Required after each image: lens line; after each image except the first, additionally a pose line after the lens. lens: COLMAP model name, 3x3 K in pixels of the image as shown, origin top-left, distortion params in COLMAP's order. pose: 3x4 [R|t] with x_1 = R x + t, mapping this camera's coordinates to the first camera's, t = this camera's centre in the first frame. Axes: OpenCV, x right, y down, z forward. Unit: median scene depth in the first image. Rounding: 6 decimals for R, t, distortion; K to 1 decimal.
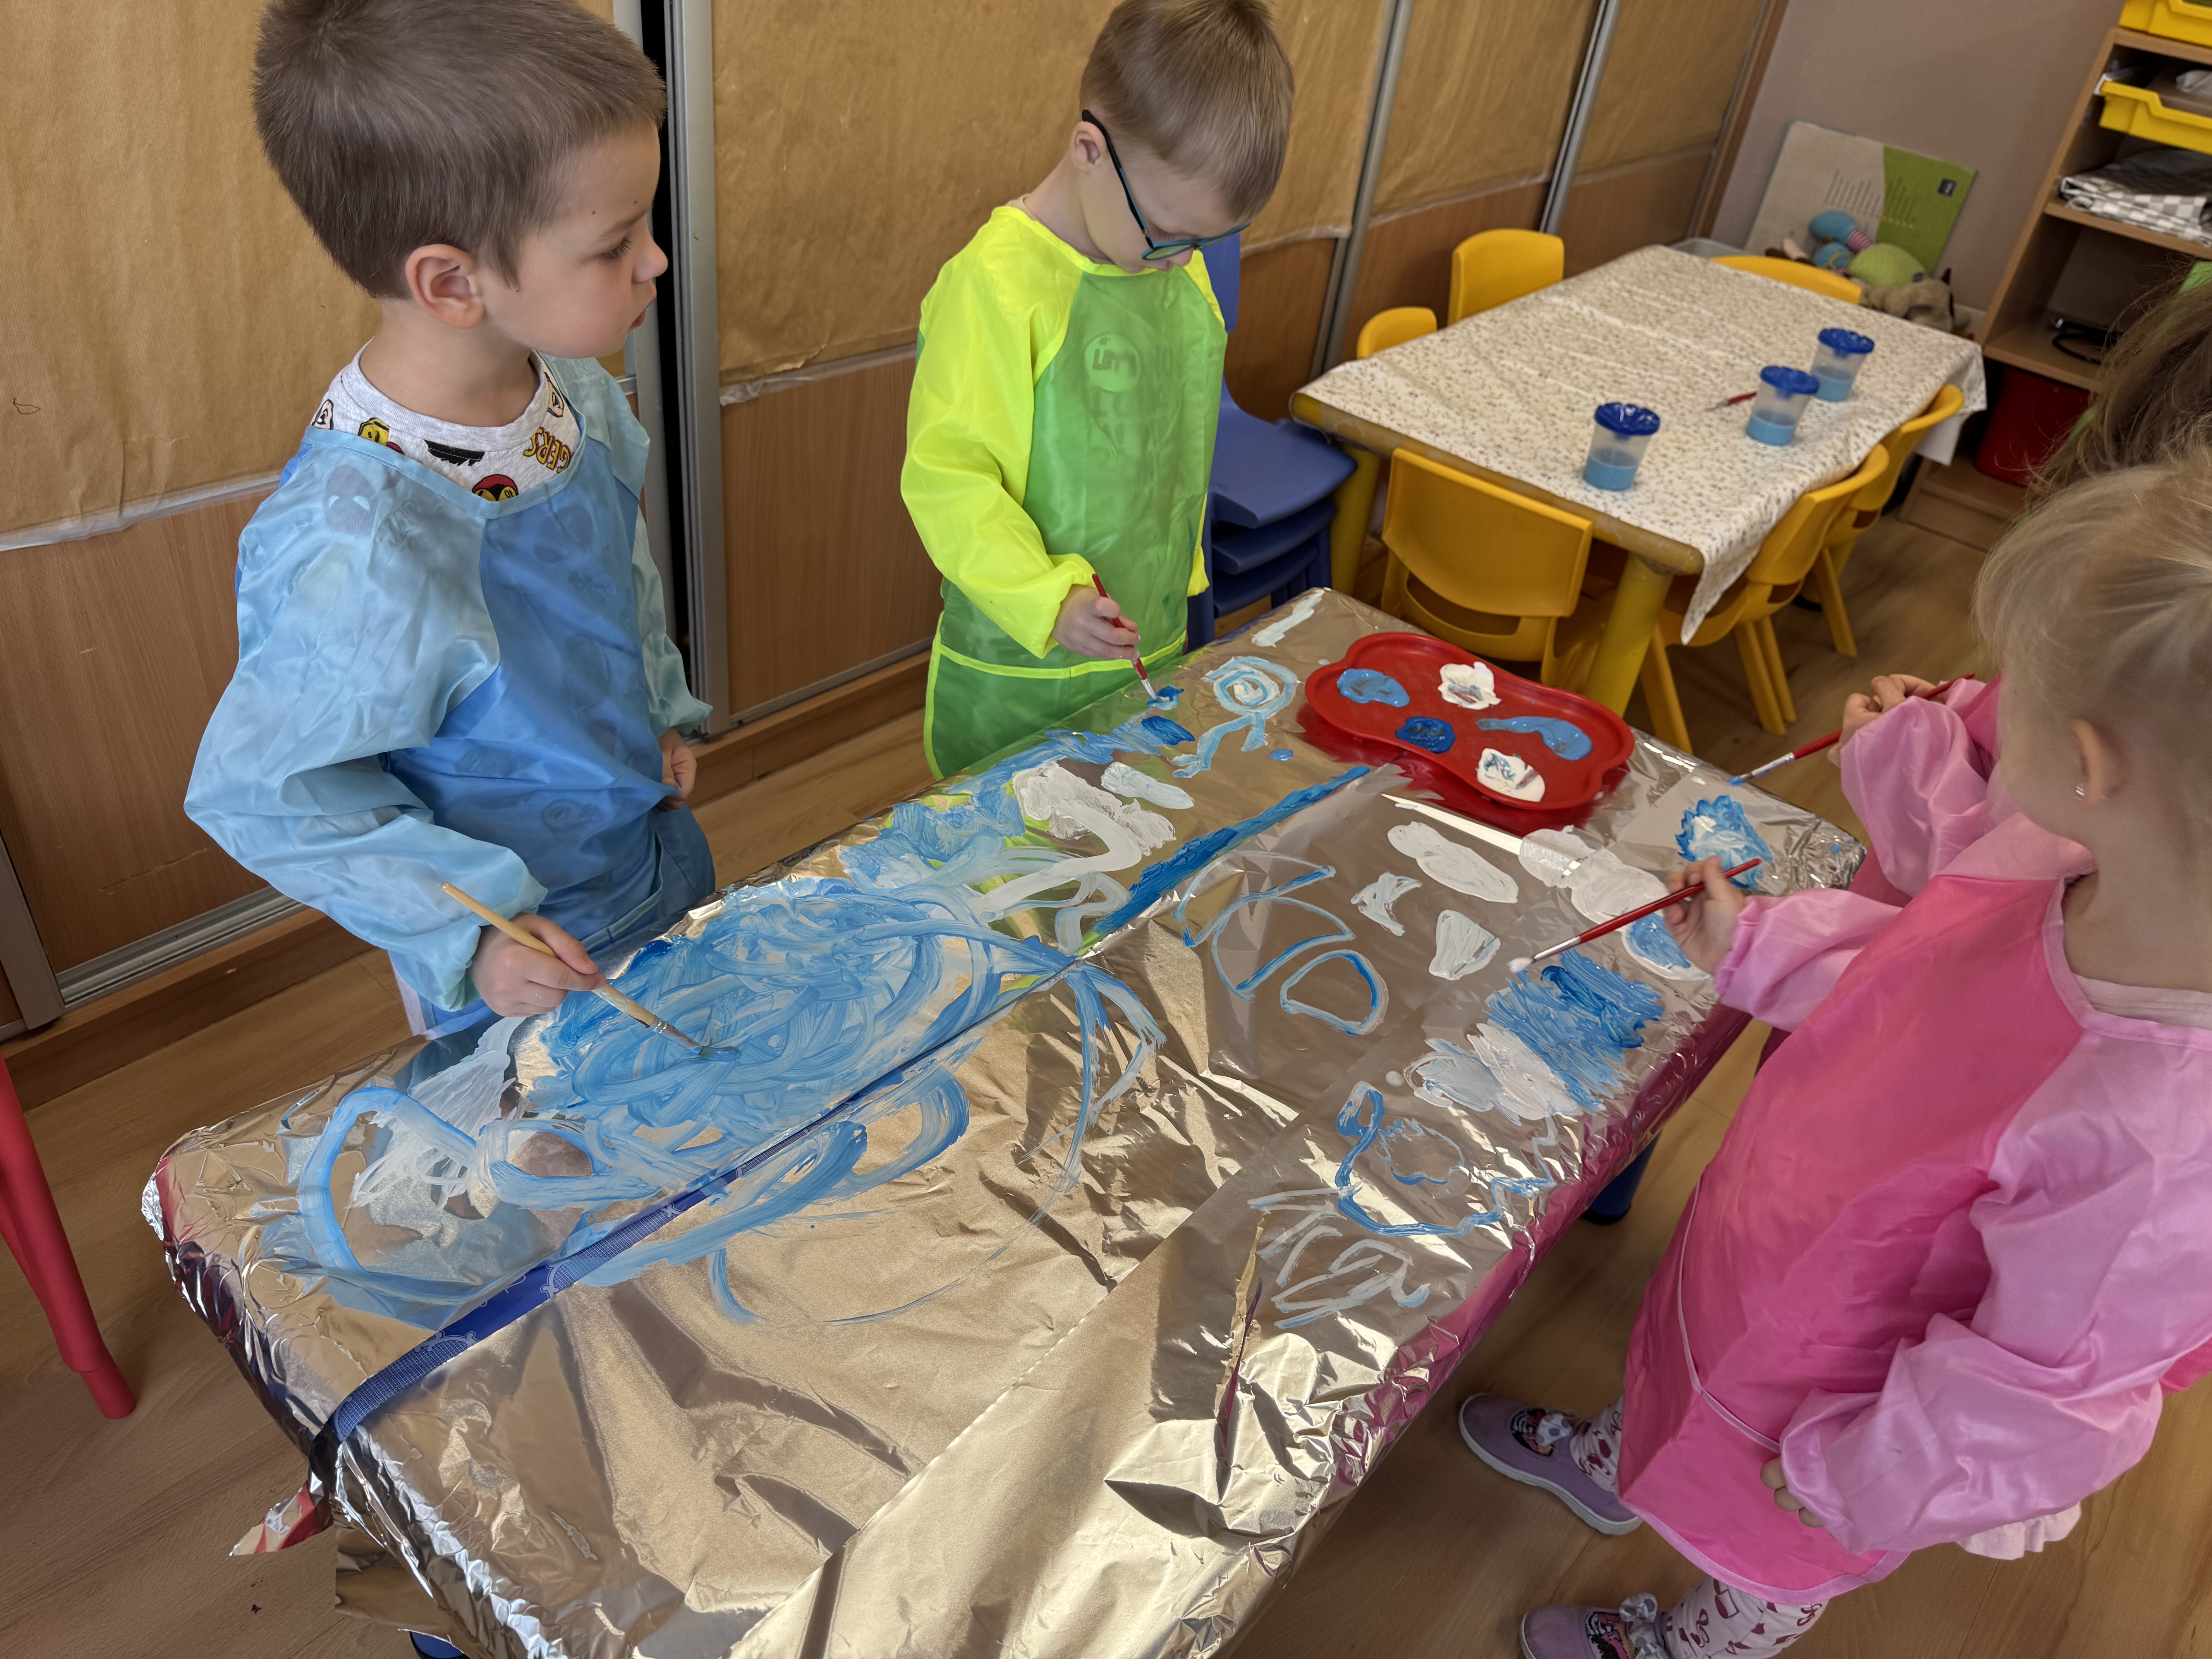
lens RADIAL K [[1609.0, 0, 1106.0], [0, 1609.0, 829.5], [0, 0, 1]] dist [0.101161, -0.143587]
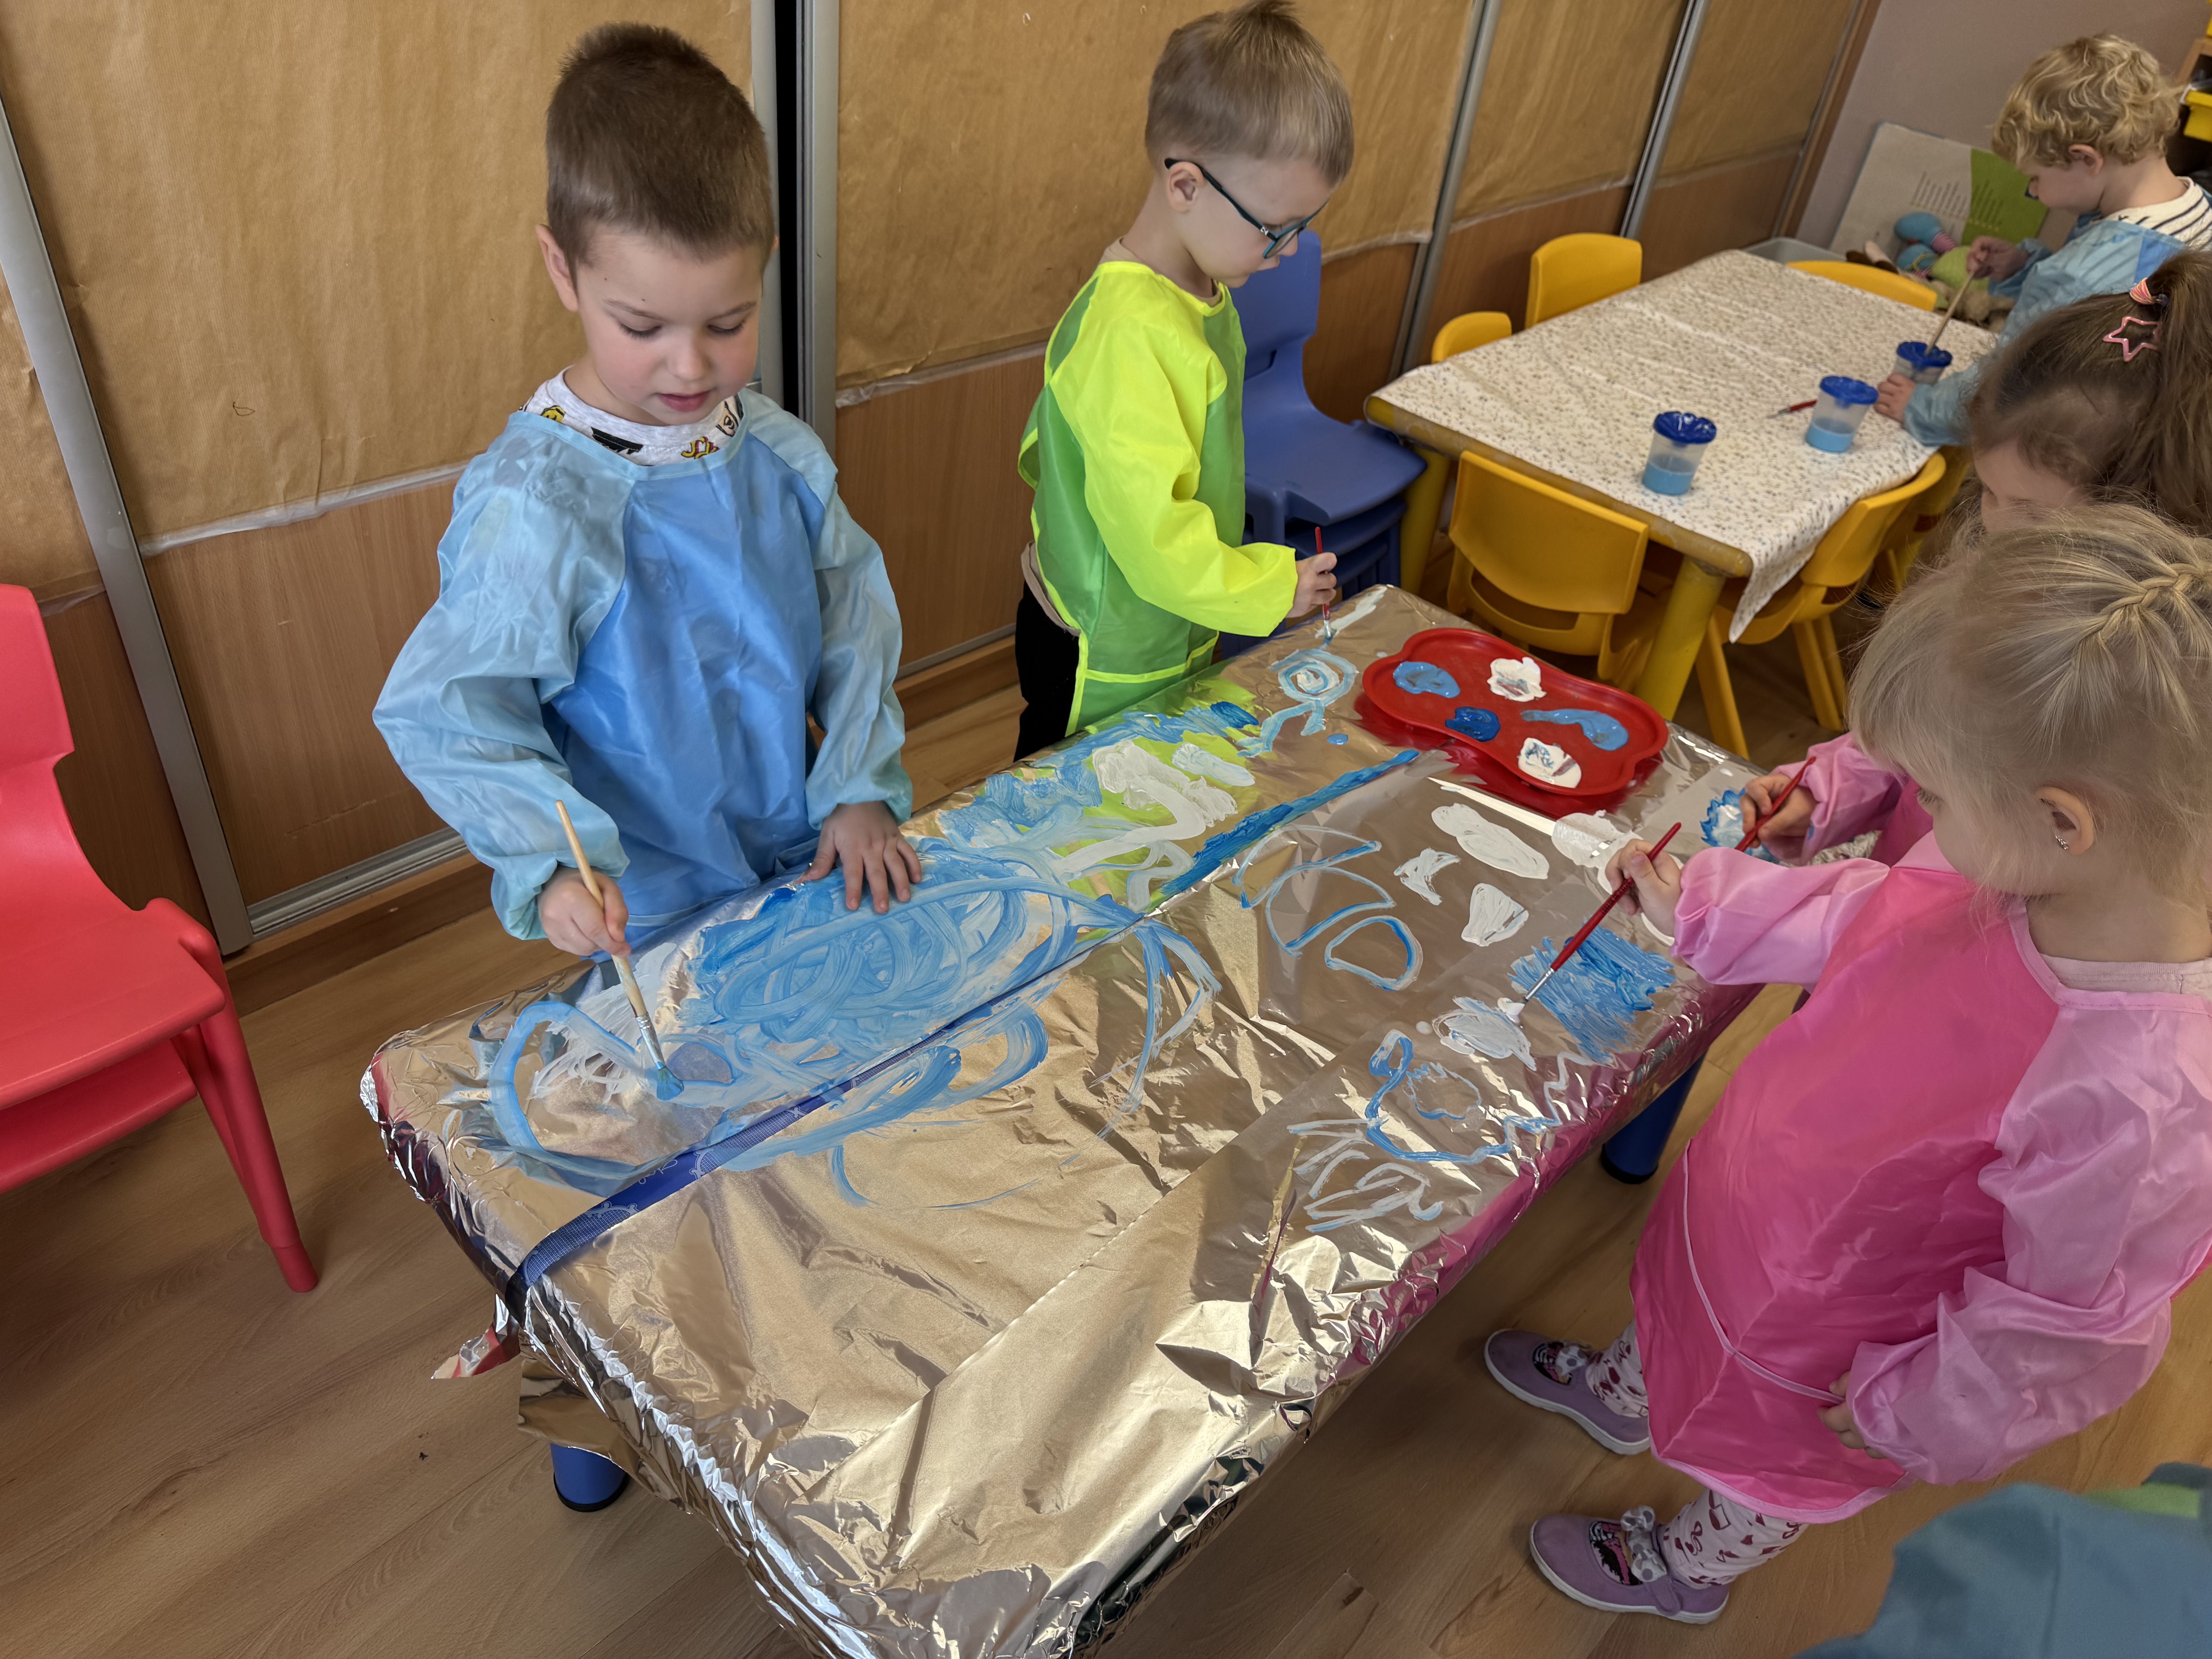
lens RADIAL K [[1609.0, 0, 1106.0], [0, 1609.0, 829.5], [0, 0, 1]] dist [0.101161, -0.143587]
pose [[0.998481, 0.026506, -0.048310, 0.006644], [-0.025857, 0.999568, 0.014000, 0.004144], [0.048660, -0.012730, 0.998734, -0.117714]]
